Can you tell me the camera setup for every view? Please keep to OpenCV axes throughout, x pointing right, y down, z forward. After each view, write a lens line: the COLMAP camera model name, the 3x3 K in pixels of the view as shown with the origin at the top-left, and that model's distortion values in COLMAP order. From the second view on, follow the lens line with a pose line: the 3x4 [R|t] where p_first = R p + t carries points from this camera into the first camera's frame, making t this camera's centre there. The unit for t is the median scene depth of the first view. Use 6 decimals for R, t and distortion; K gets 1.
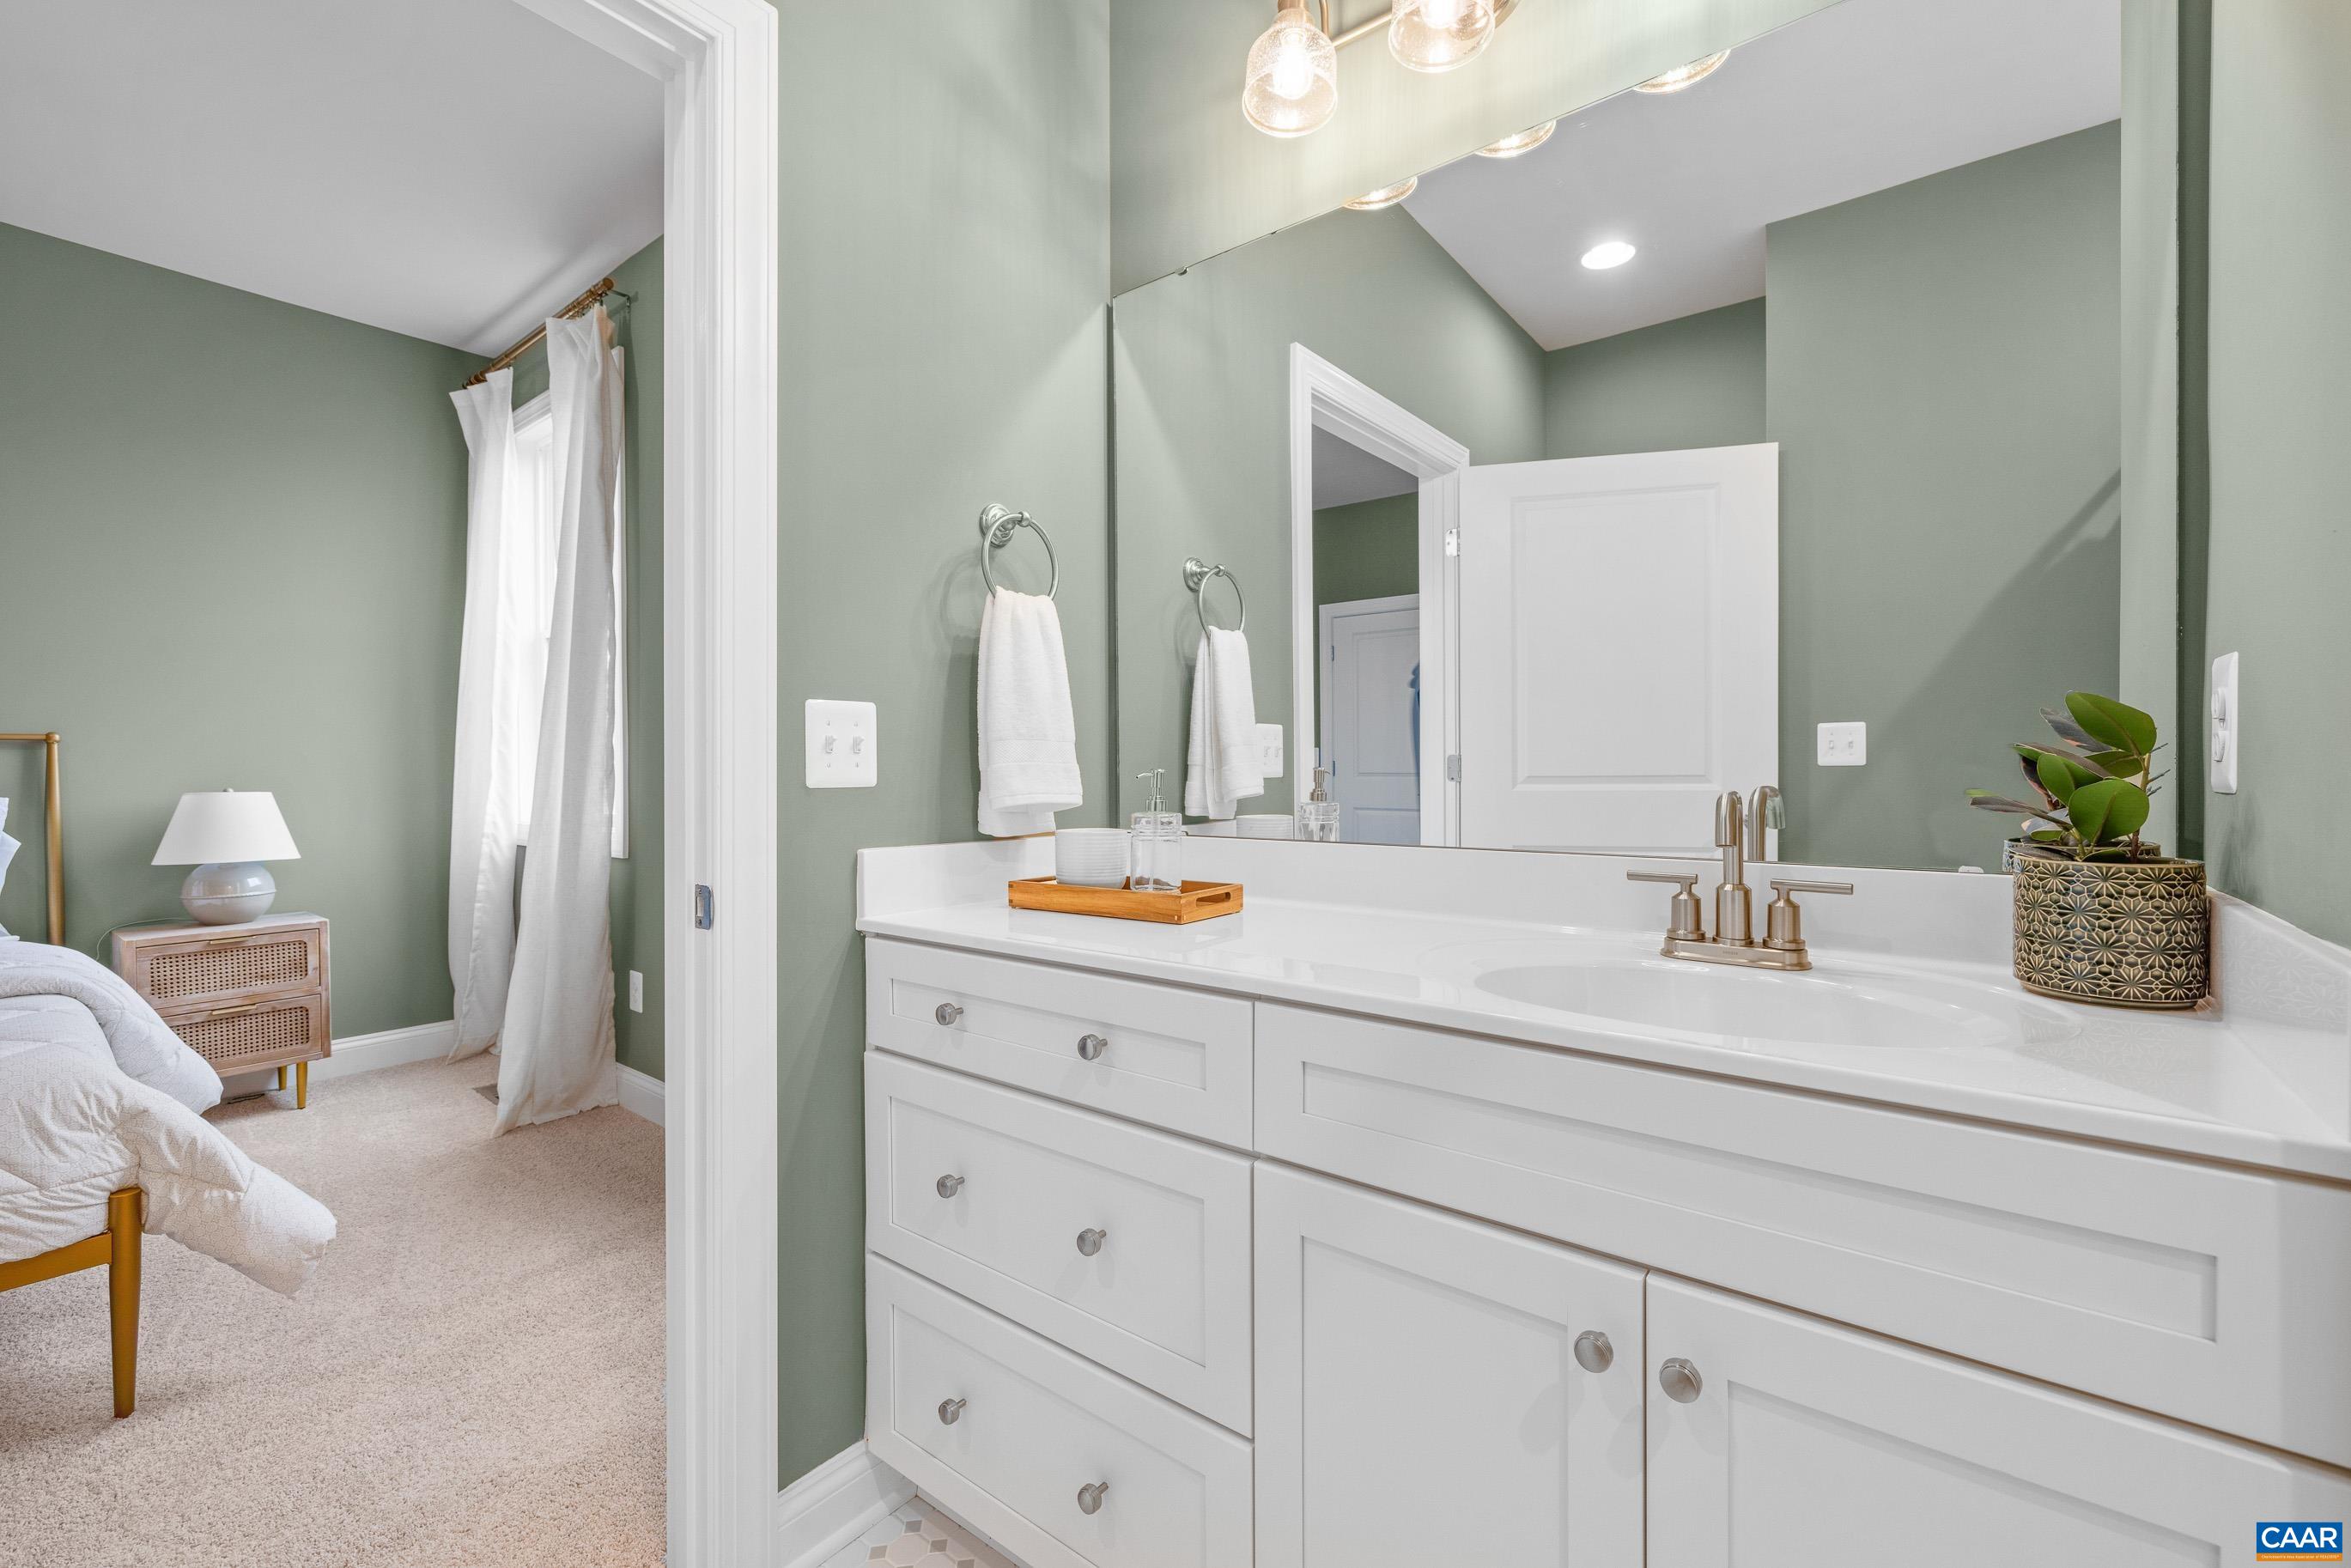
lens RADIAL K [[979.8, 0, 1176.6], [0, 979.8, 772.5], [0, 0, 1]] dist [-0.000397, 0.000041]
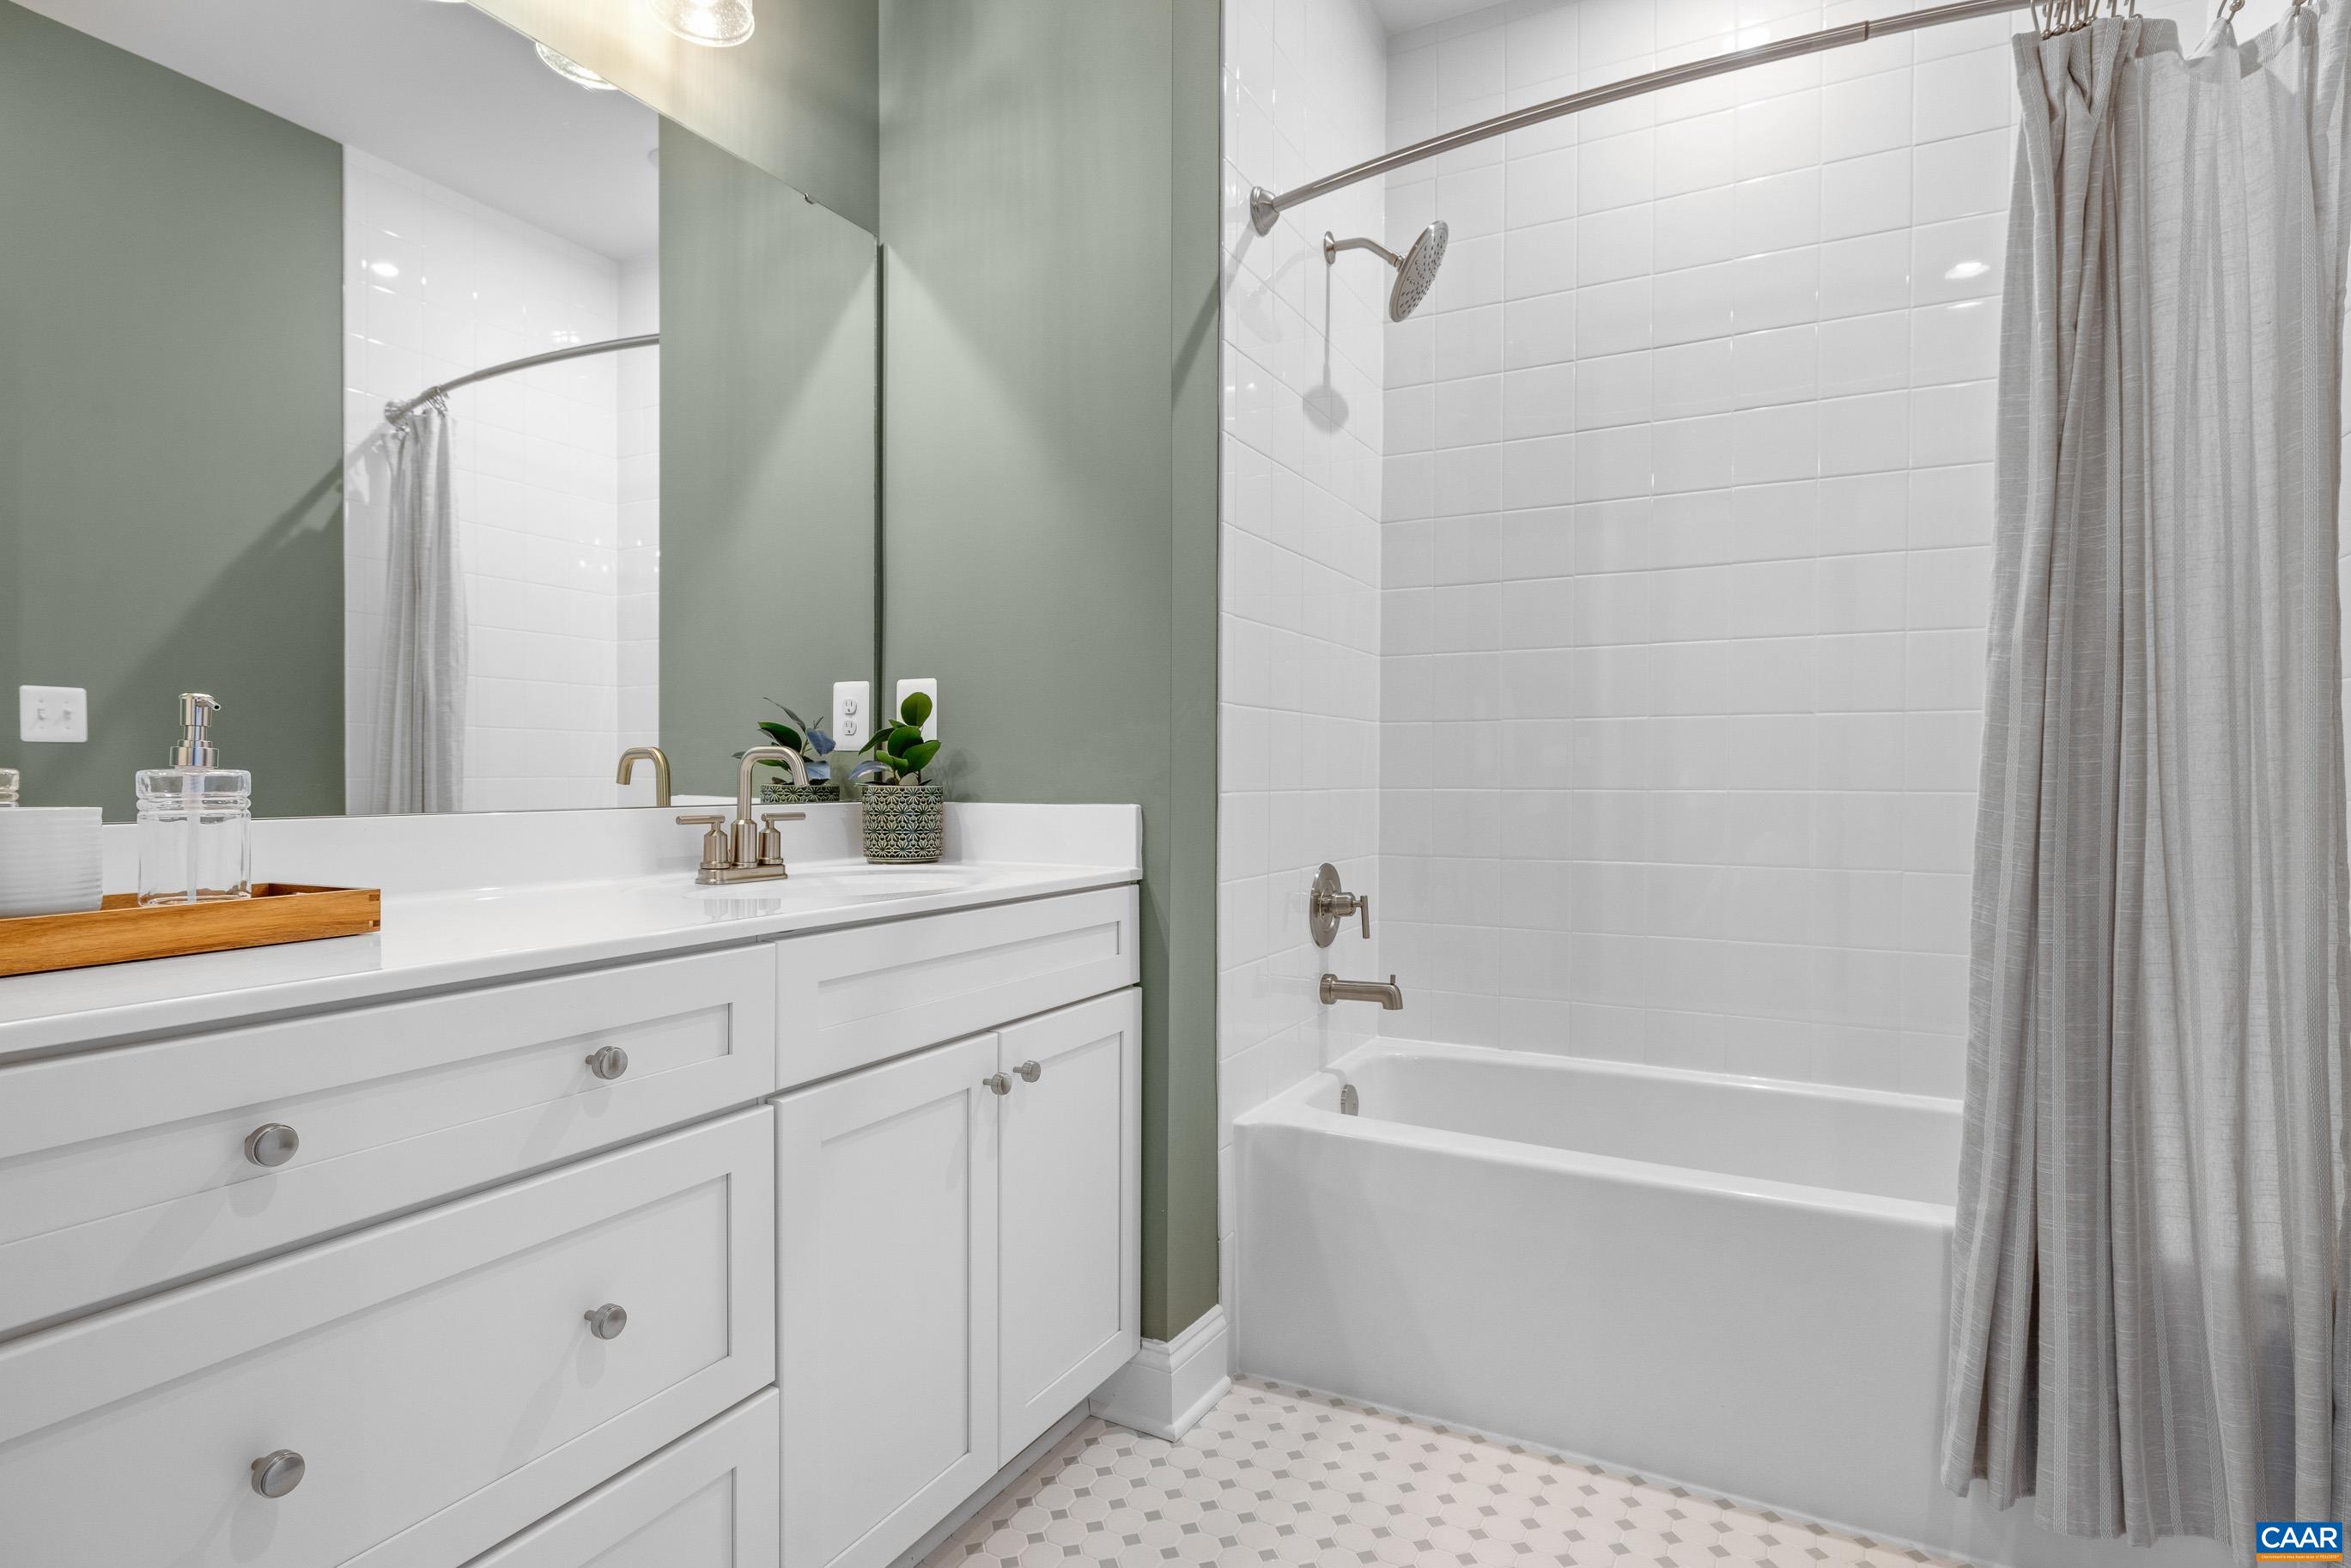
lens RADIAL K [[1201.7, 0, 1182.7], [0, 1201.7, 778.0], [0, 0, 1]] dist [-0.002316, -0.000754]
pose [[-0.182562, 0.000822, 0.983194, -1.073087], [0.003006, 0.999995, -0.000278, 0.062399], [-0.983190, 0.002905, -0.182564, 0.729383]]
